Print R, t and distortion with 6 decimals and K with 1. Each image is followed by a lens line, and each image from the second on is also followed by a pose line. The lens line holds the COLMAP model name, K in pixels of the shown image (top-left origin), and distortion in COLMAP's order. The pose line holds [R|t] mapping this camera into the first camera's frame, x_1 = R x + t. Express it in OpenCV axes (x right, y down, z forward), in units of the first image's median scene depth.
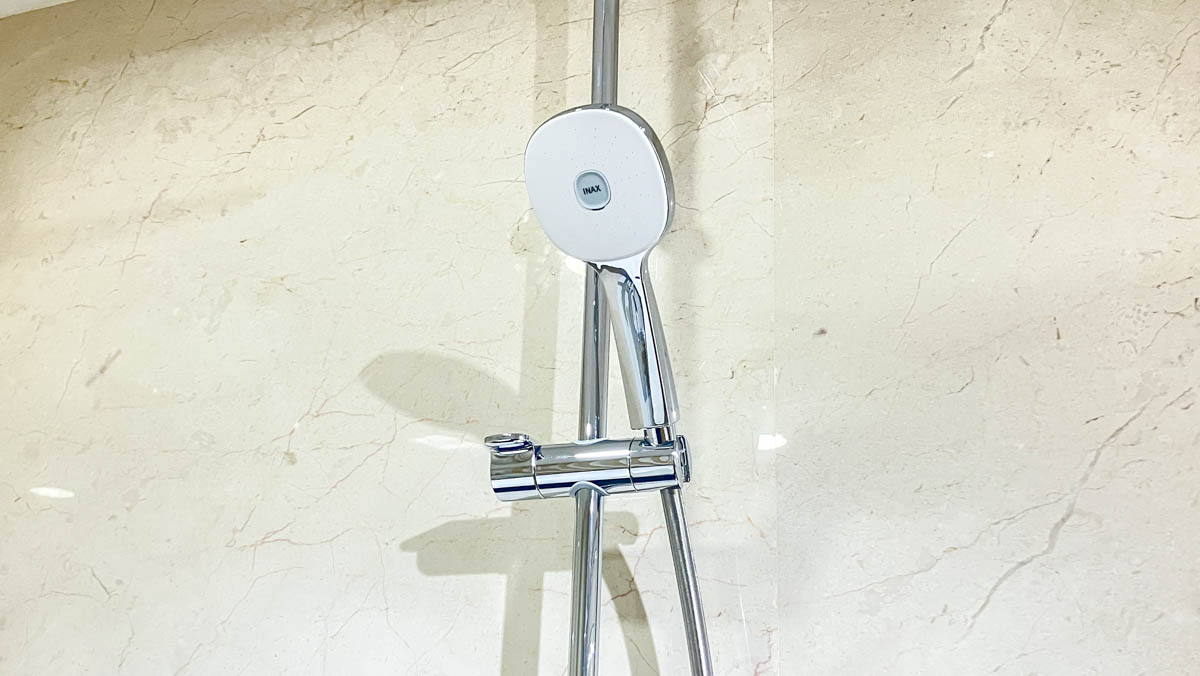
lens RADIAL K [[1272.2, 0, 599.9], [0, 1272.2, 401.6], [0, 0, 1]] dist [0.005711, 0.007959]
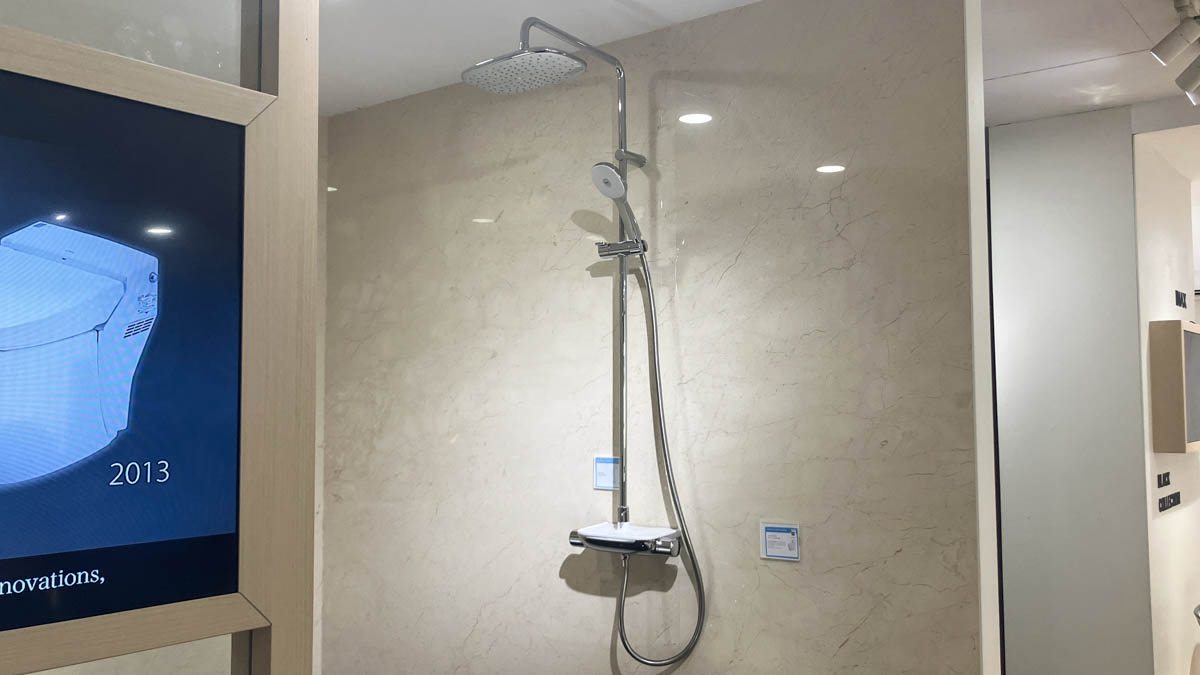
lens RADIAL K [[1005.0, 0, 620.8], [0, 1005.0, 338.0], [0, 0, 1]] dist [0.007042, 0.018229]
pose [[0.957269, -0.057495, -0.283426, 0.688167], [0.129426, 0.961588, 0.242071, -0.350985], [0.258621, -0.268410, 0.927939, -1.542578]]
